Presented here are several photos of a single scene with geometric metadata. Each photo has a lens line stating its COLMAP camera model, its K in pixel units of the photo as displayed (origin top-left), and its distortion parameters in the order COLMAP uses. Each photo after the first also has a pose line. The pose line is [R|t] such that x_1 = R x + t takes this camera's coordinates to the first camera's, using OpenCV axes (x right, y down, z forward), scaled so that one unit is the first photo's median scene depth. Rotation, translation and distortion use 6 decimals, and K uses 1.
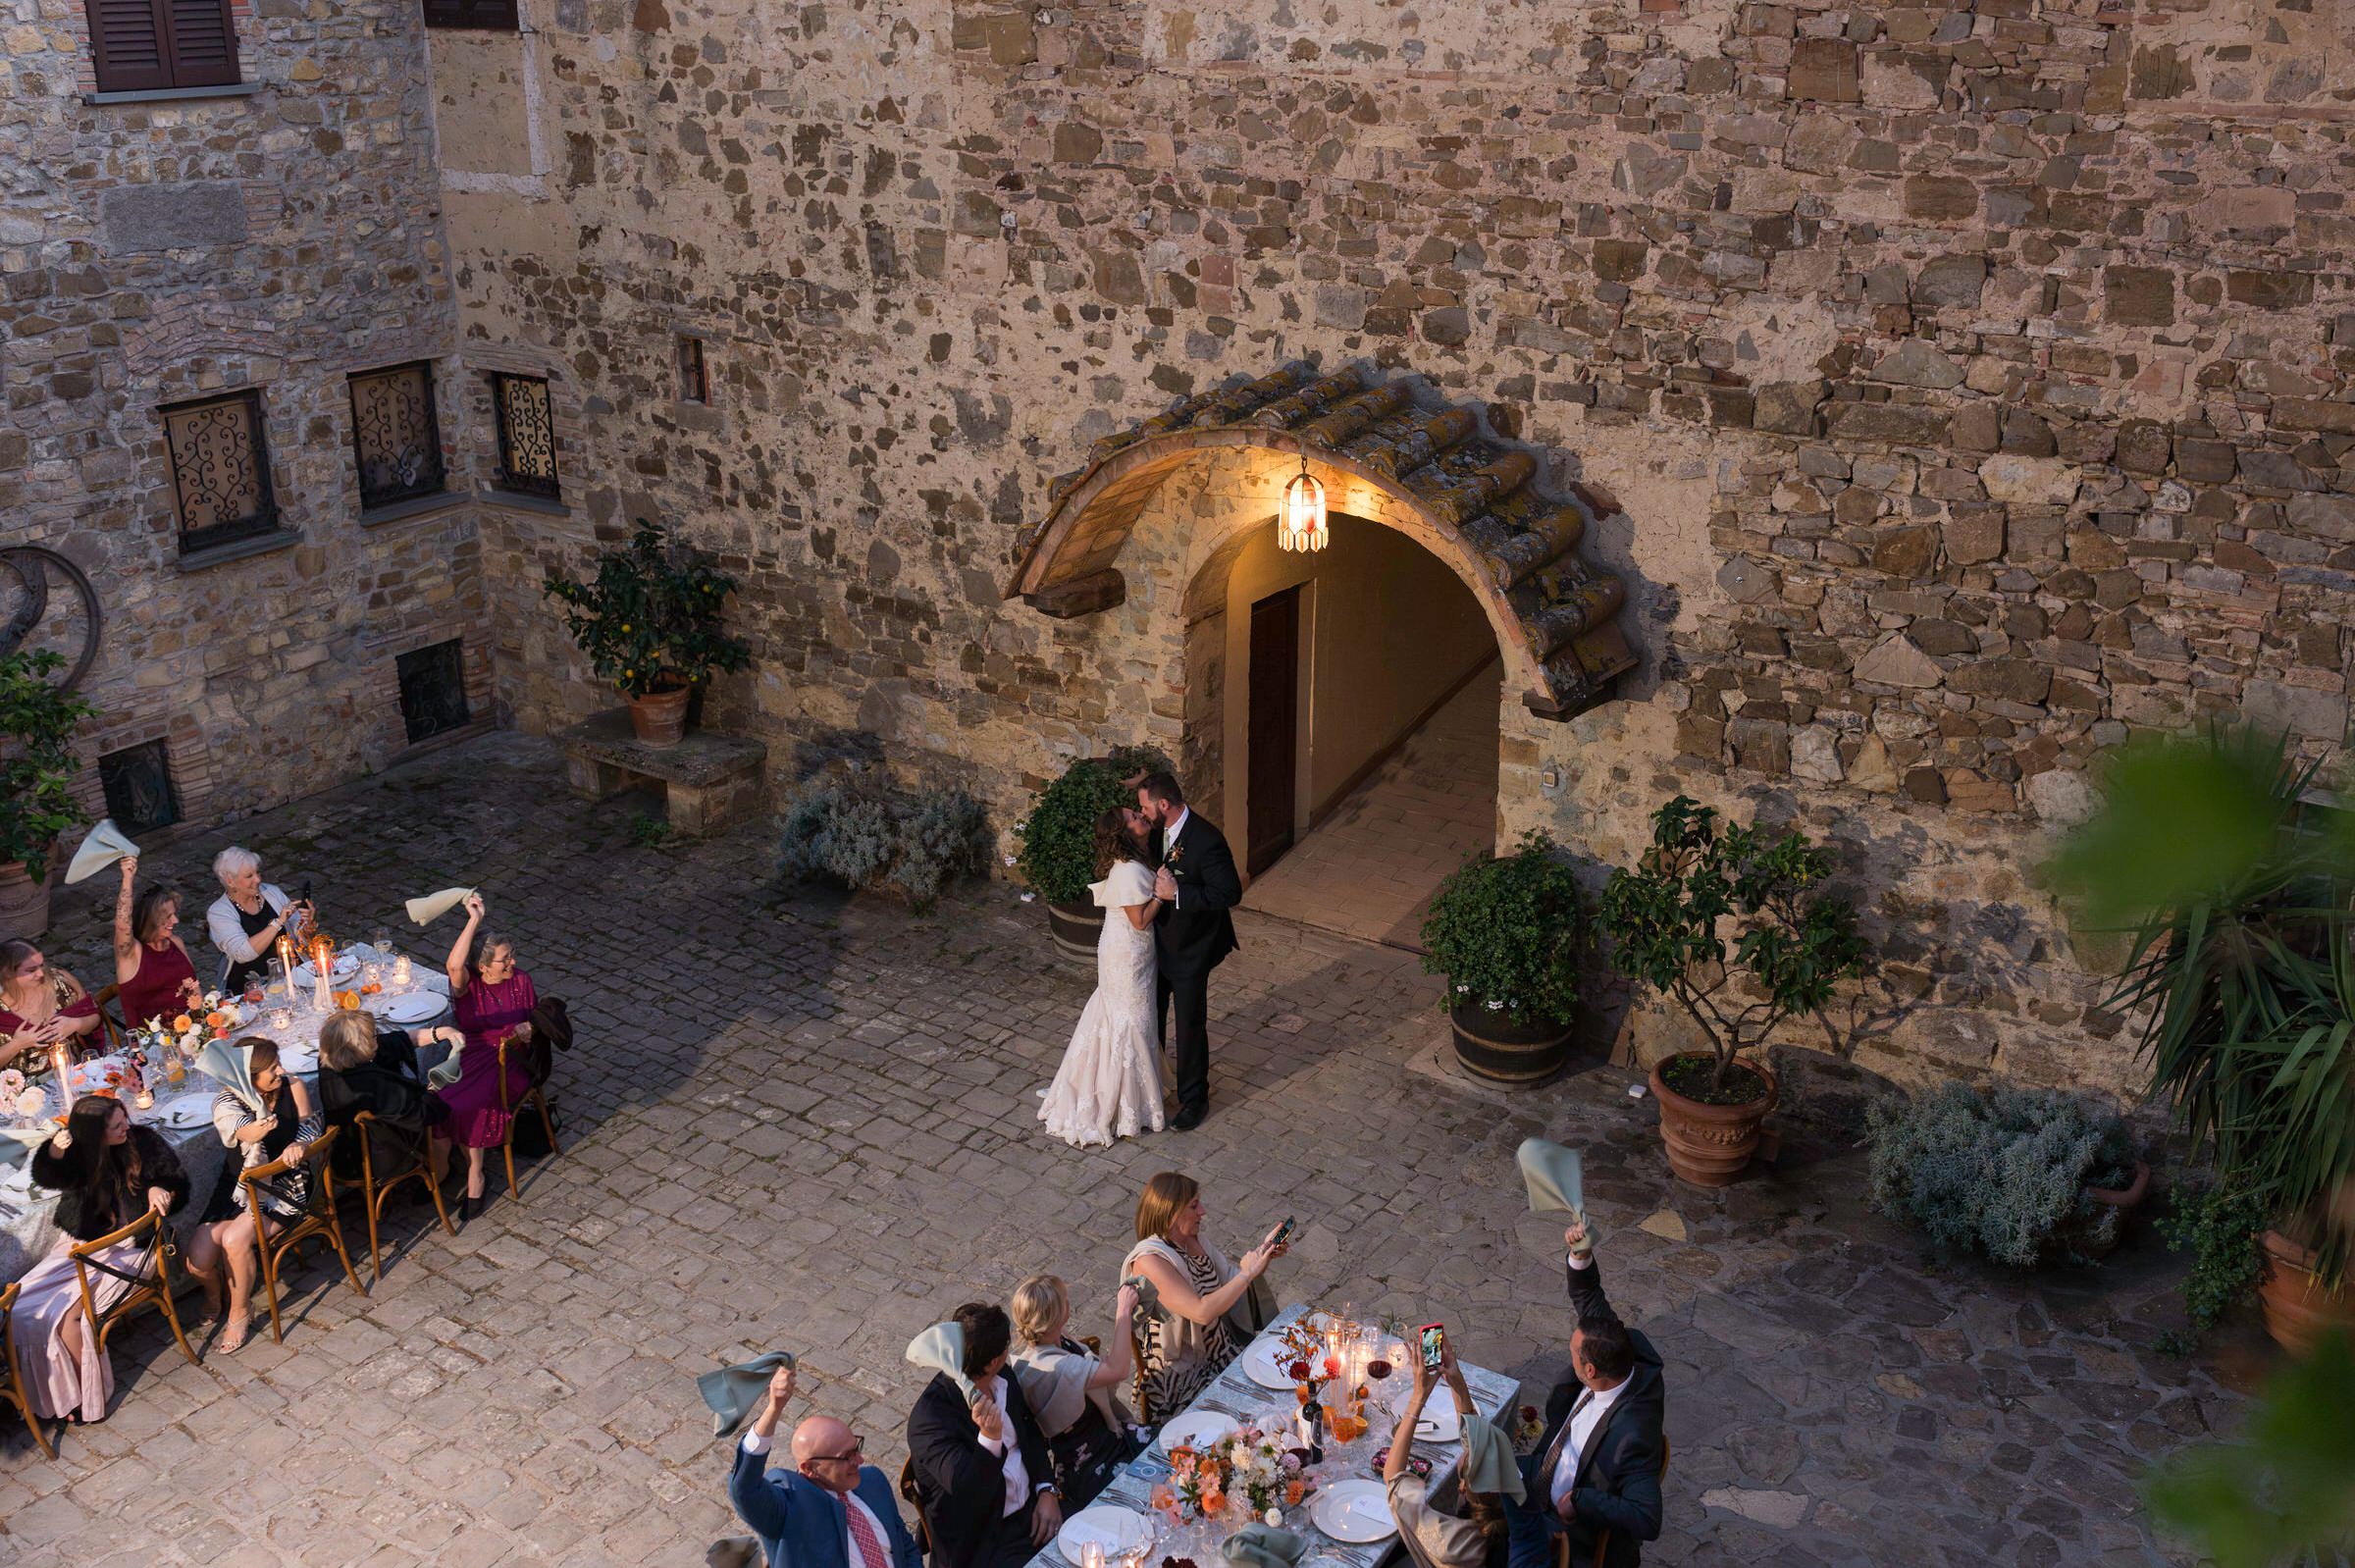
lens RADIAL K [[2292.6, 0, 1176.1], [0, 2292.6, 783.9], [0, 0, 1]] dist [-0.003537, 0.000000]
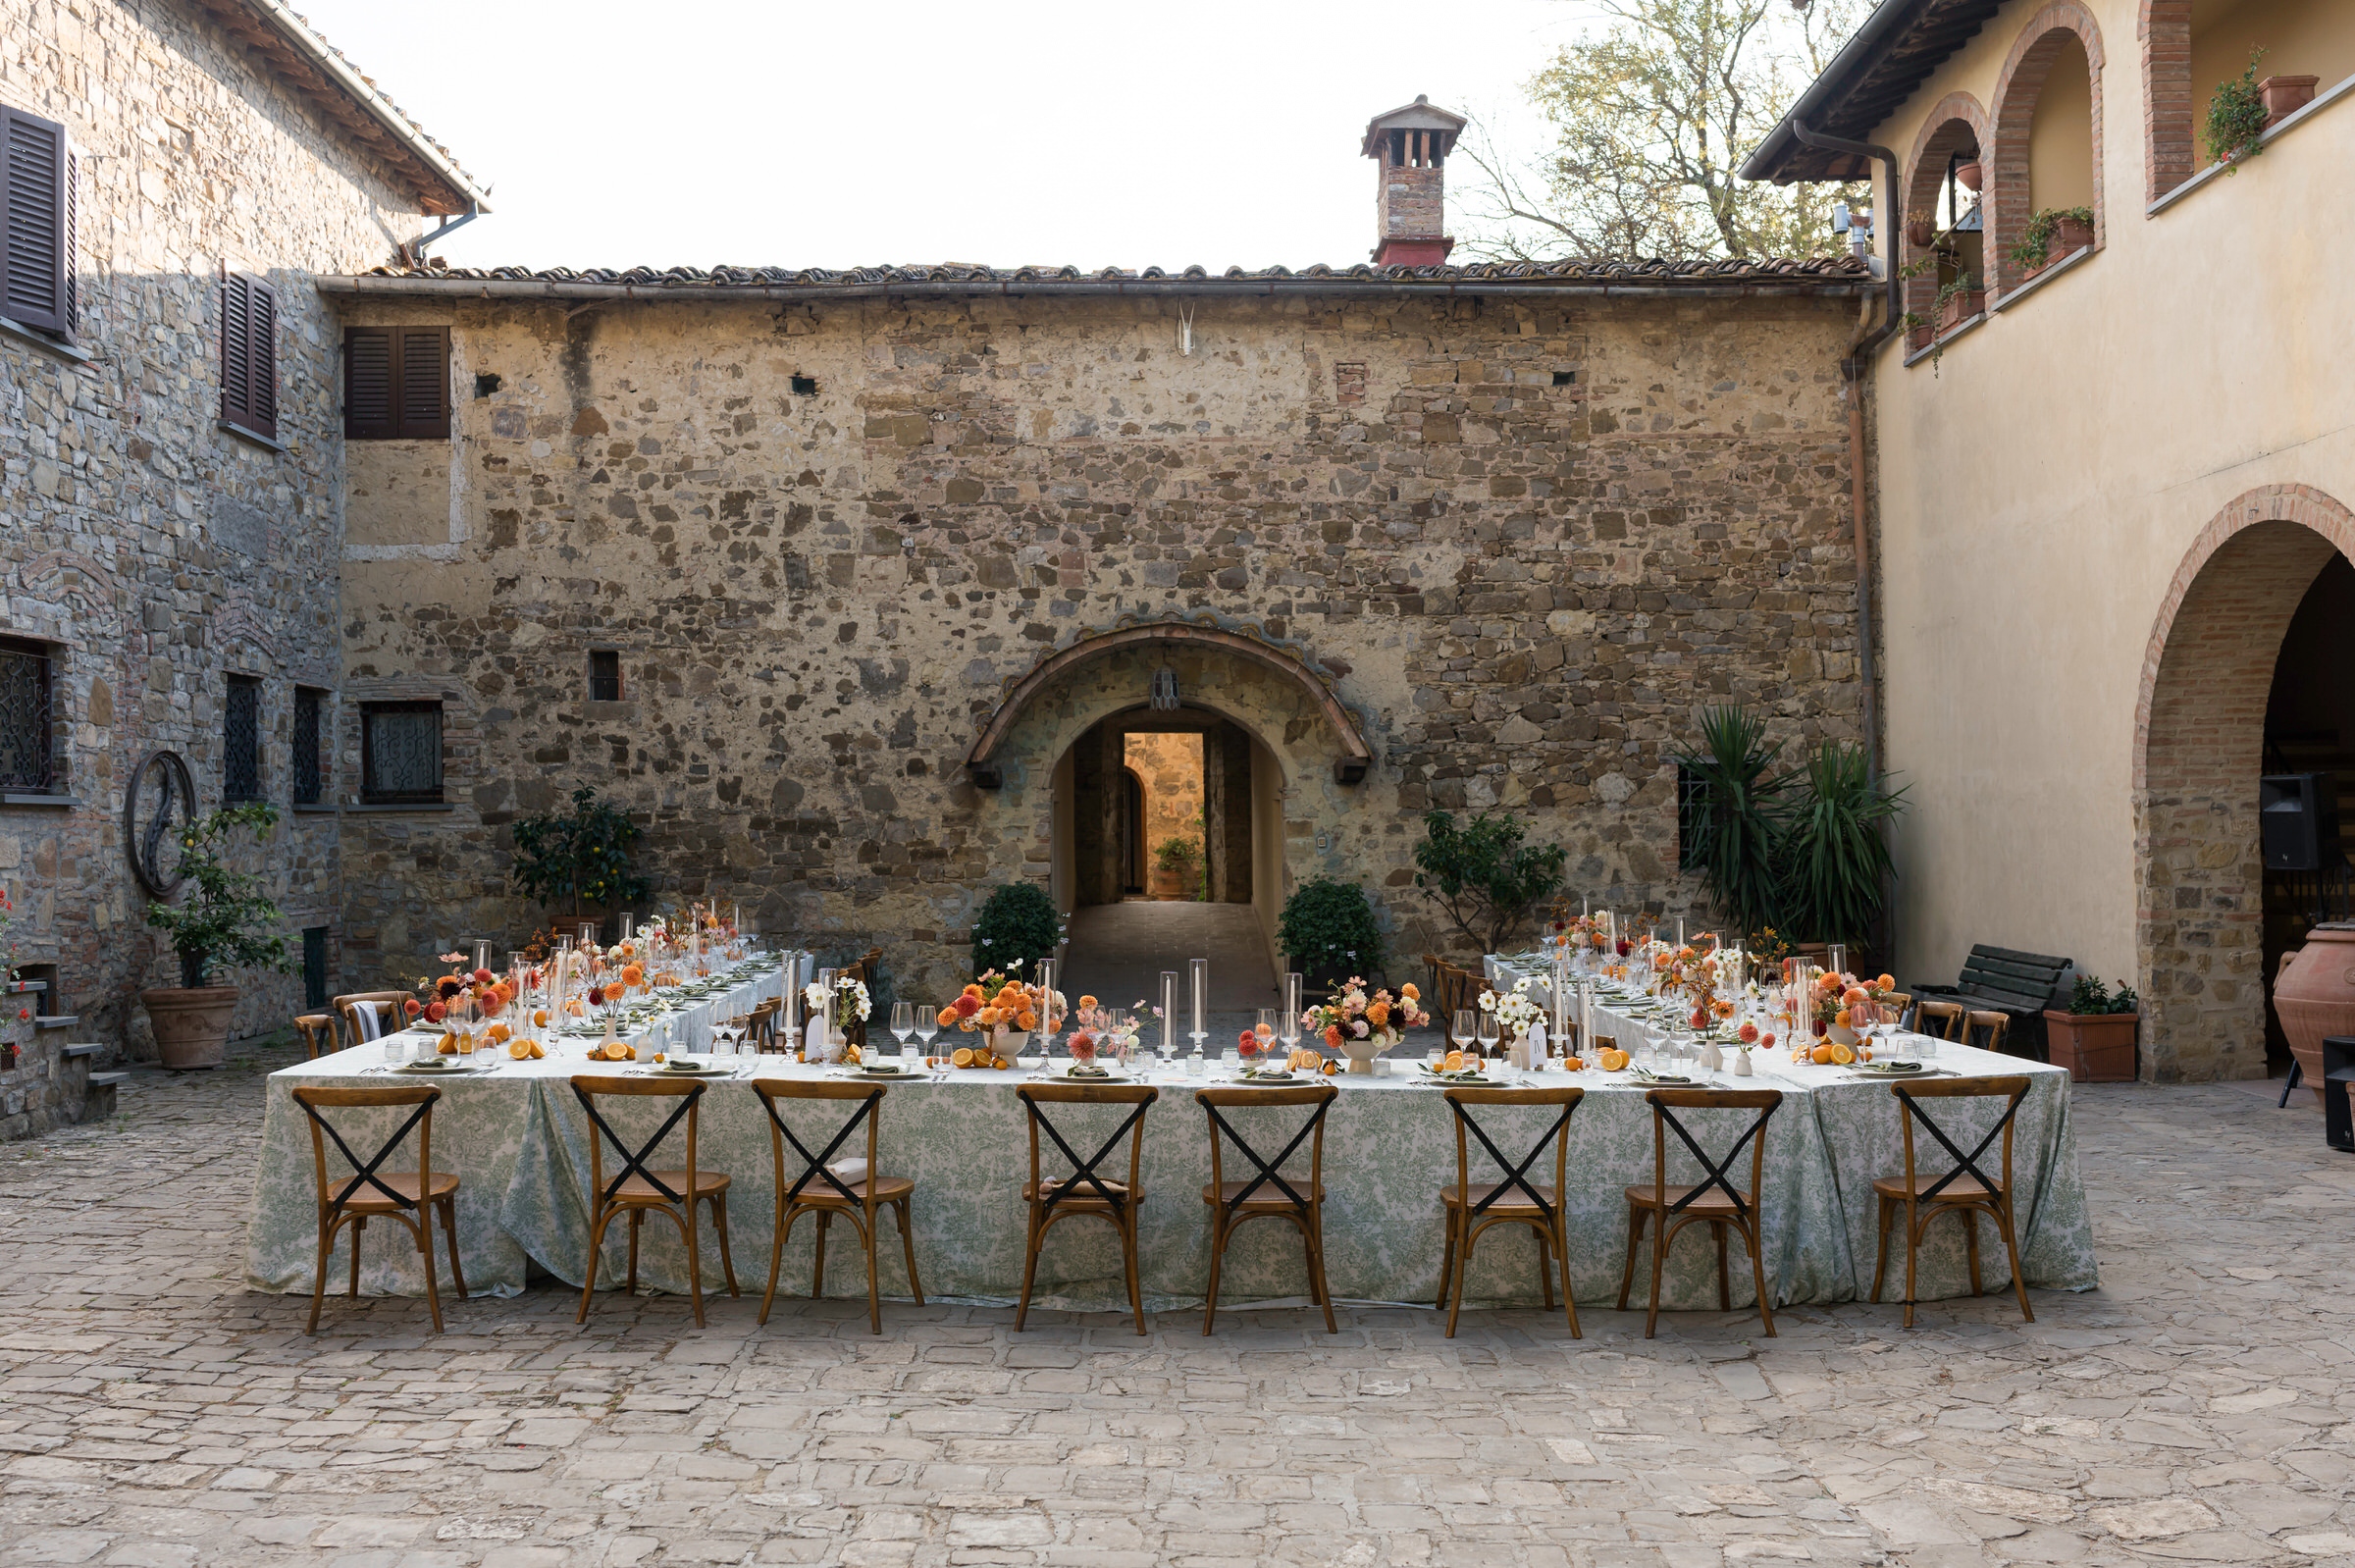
lens RADIAL K [[2292.6, 0, 1175.9], [0, 2292.6, 783.8], [0, 0, 1]] dist [-0.003537, 0.000000]
pose [[0.810736, 0.007371, 0.585365, -0.875371], [0.219232, 0.923334, -0.315265, 0.450086], [-0.542812, 0.383927, 0.746964, -0.185467]]
